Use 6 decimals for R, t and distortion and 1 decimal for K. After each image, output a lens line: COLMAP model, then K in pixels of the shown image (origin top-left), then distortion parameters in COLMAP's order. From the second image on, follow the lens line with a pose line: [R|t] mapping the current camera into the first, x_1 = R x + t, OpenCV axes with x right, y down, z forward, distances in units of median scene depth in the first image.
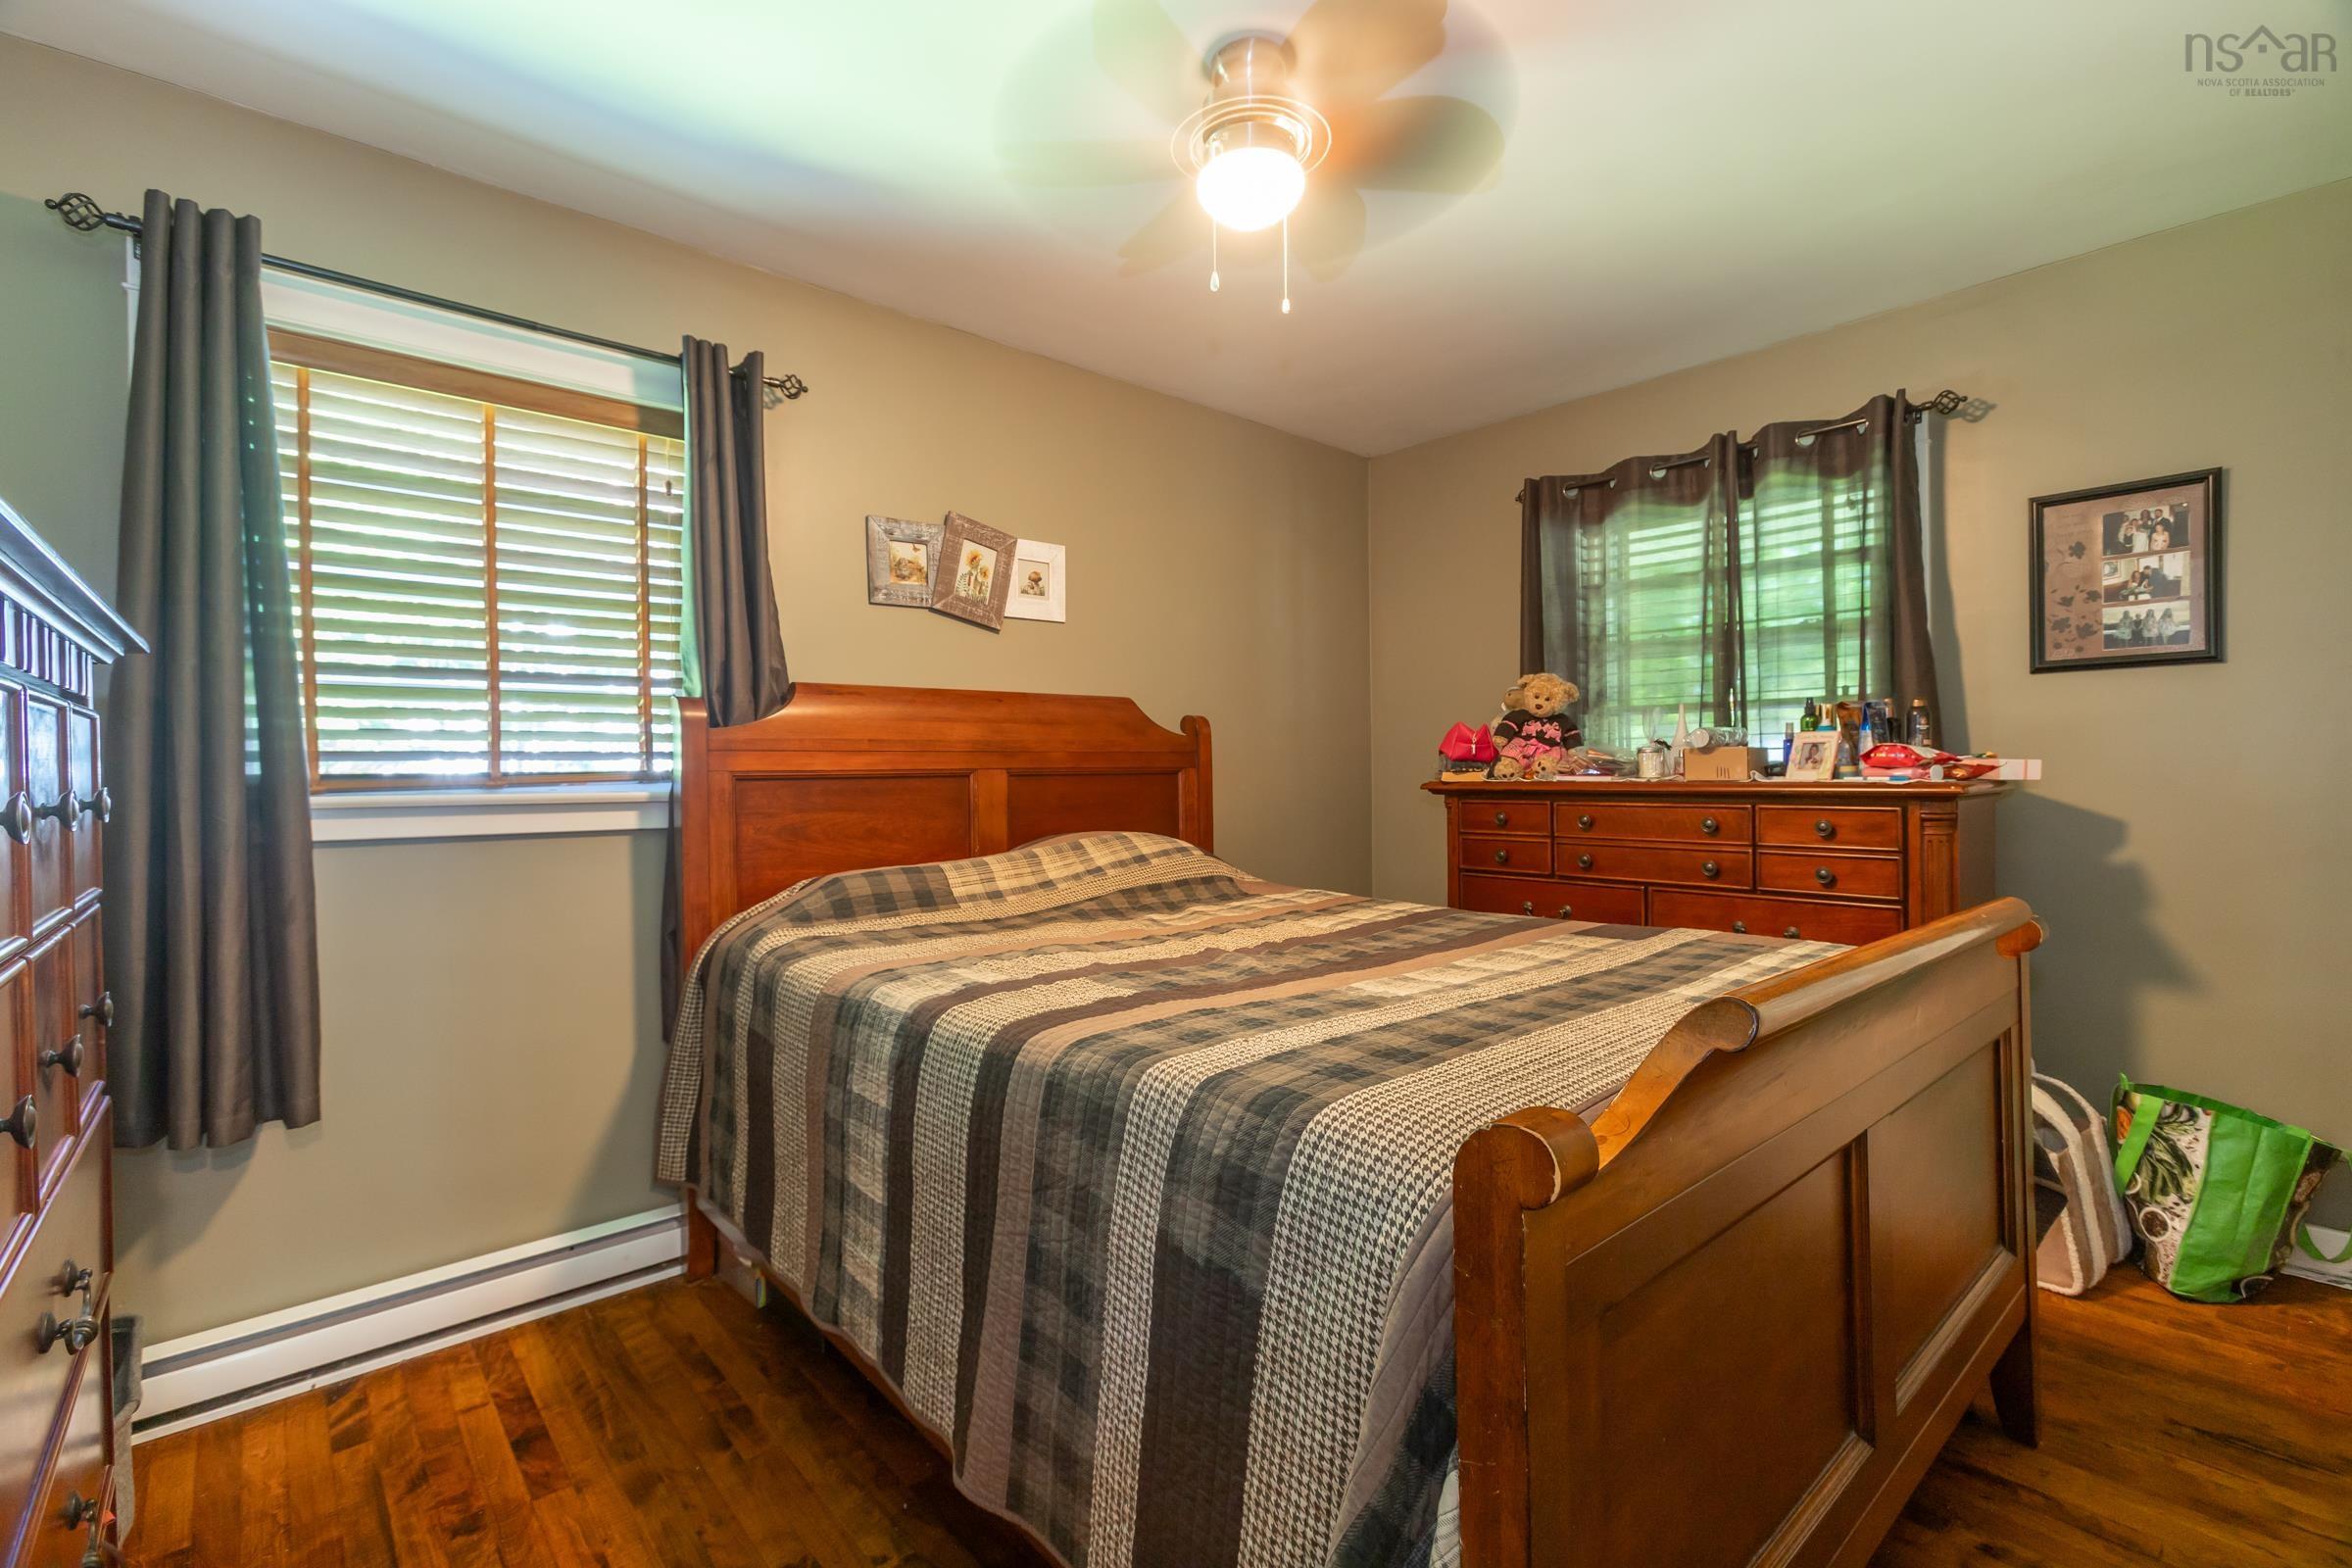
lens RADIAL K [[1052.3, 0, 1193.1], [0, 1052.3, 768.9], [0, 0, 1]] dist [-0.013551, 0.013895]
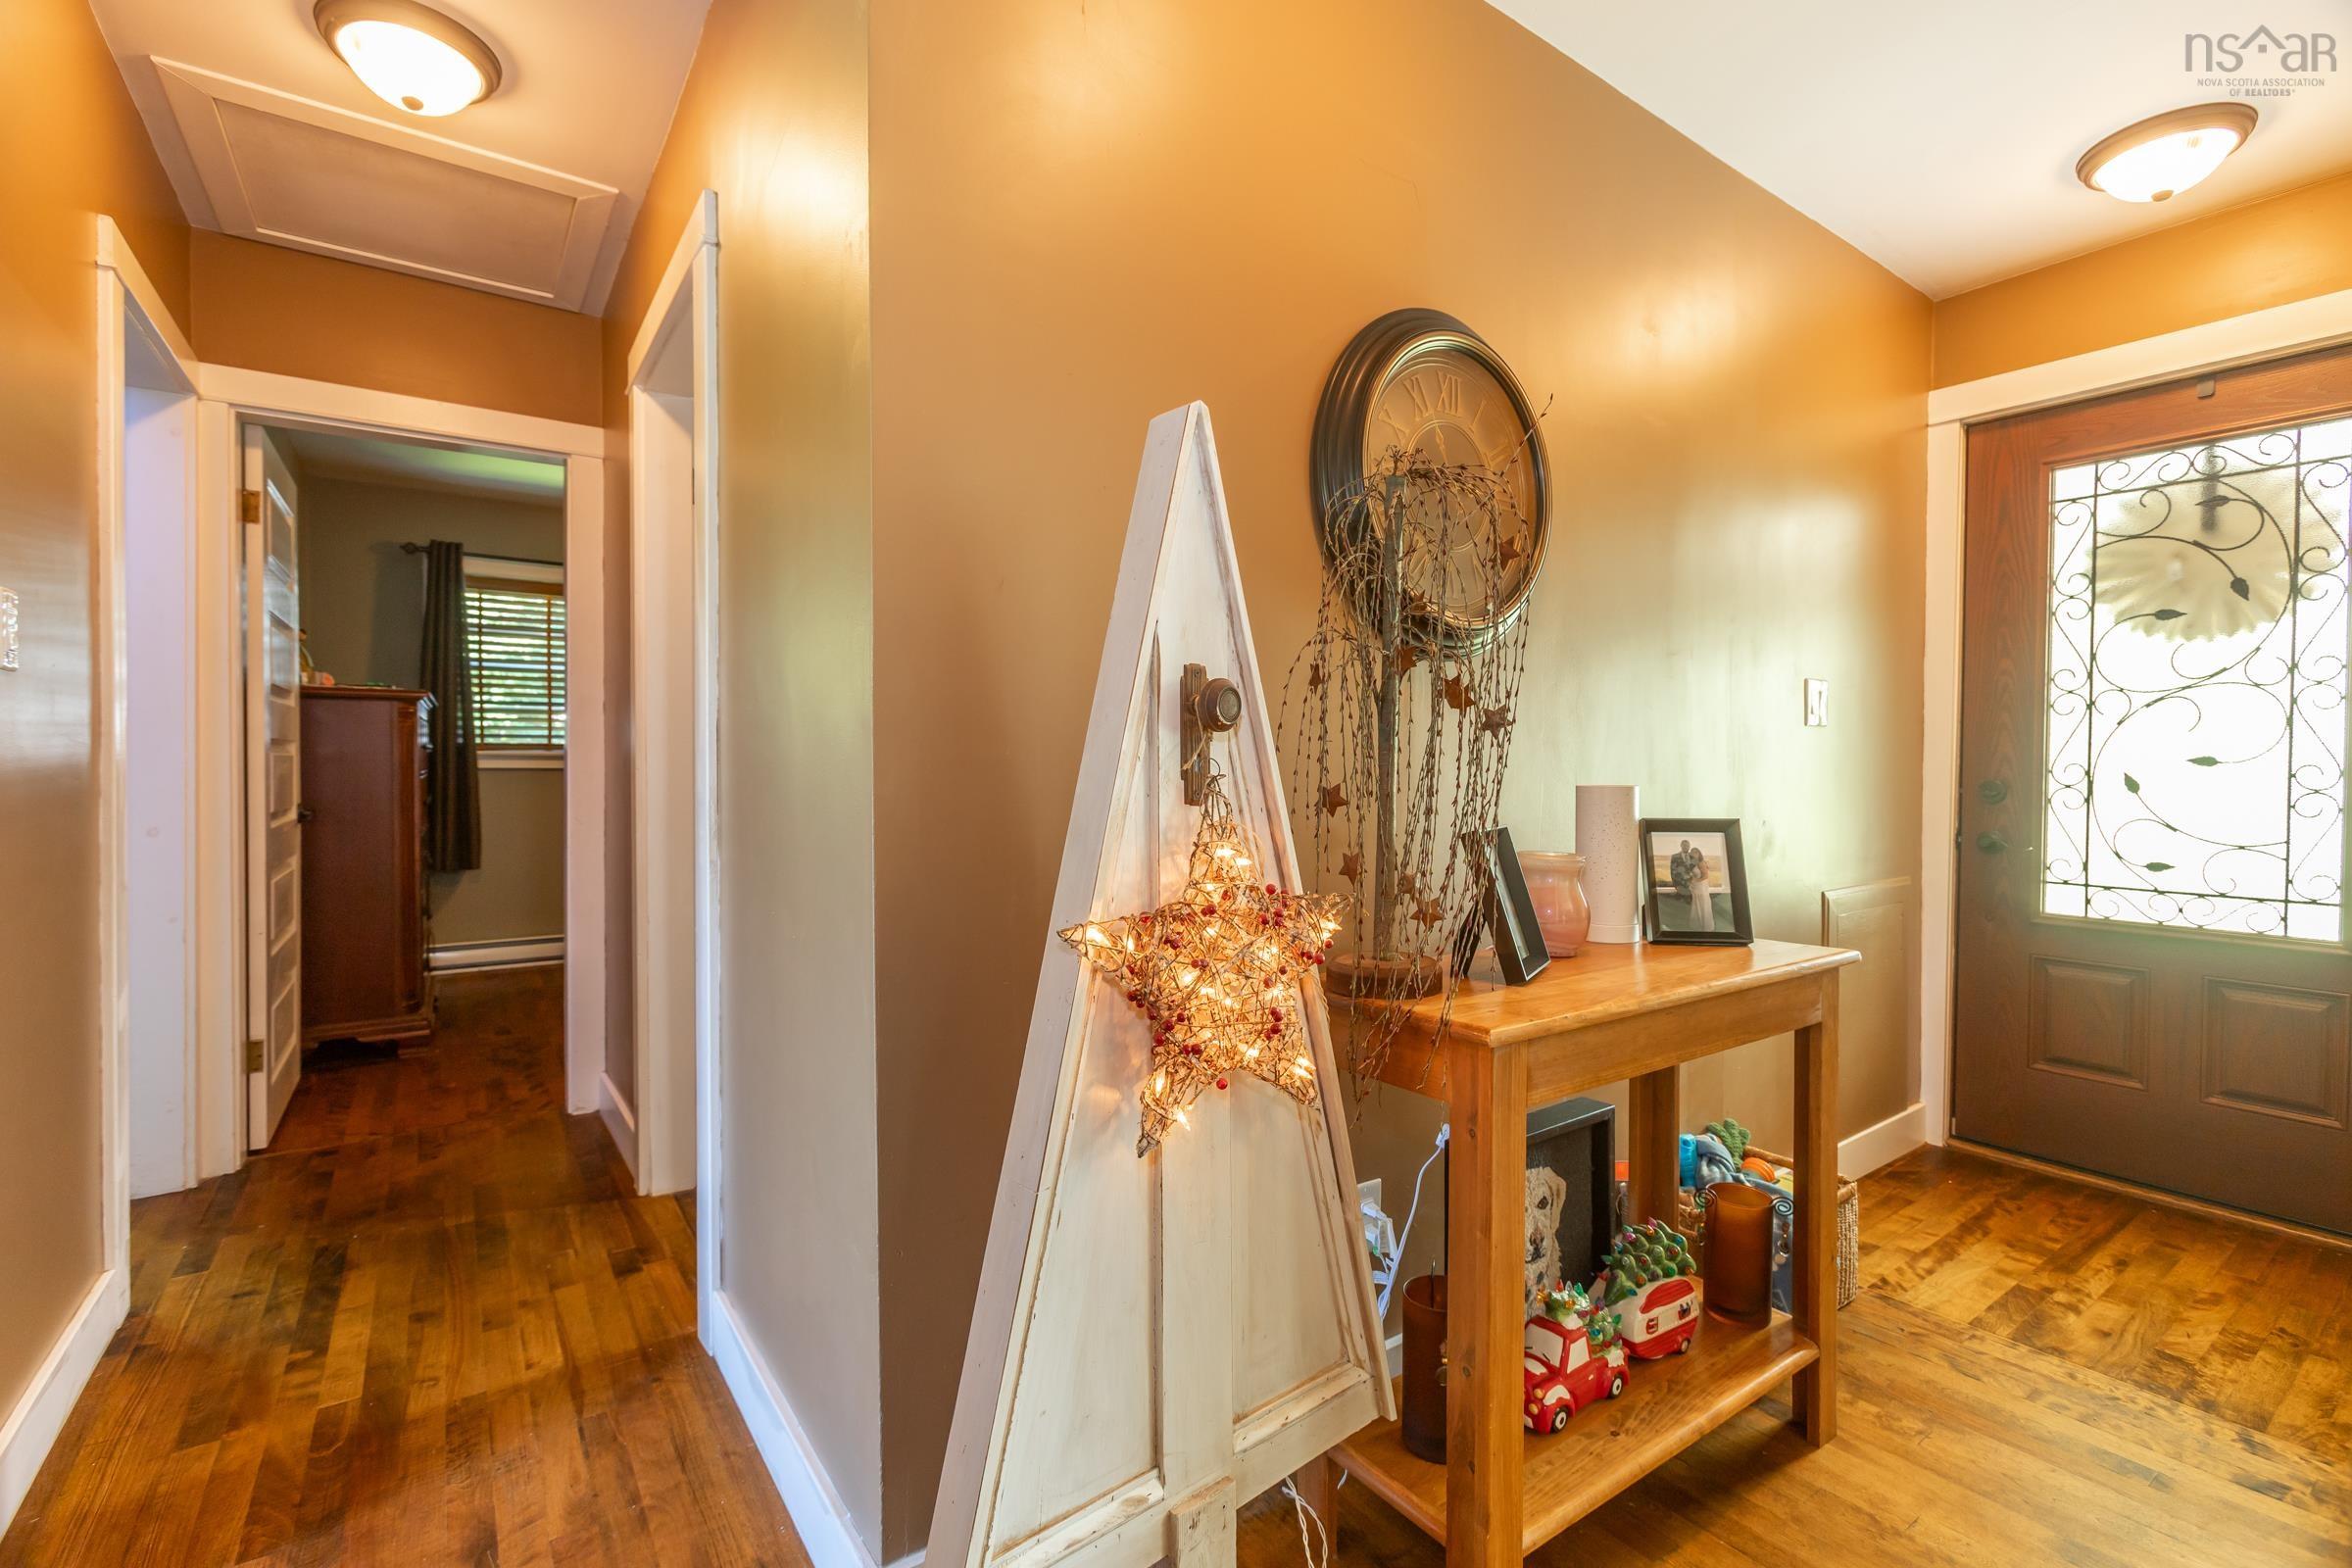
lens RADIAL K [[1052.3, 0, 1164.2], [0, 1052.3, 776.7], [0, 0, 1]] dist [-0.013551, 0.013895]
pose [[0.992673, 0.012680, -0.120162, 1.225140], [-0.010980, 0.999830, 0.014793, 0.033336], [0.120330, -0.013365, 0.992644, -1.457741]]
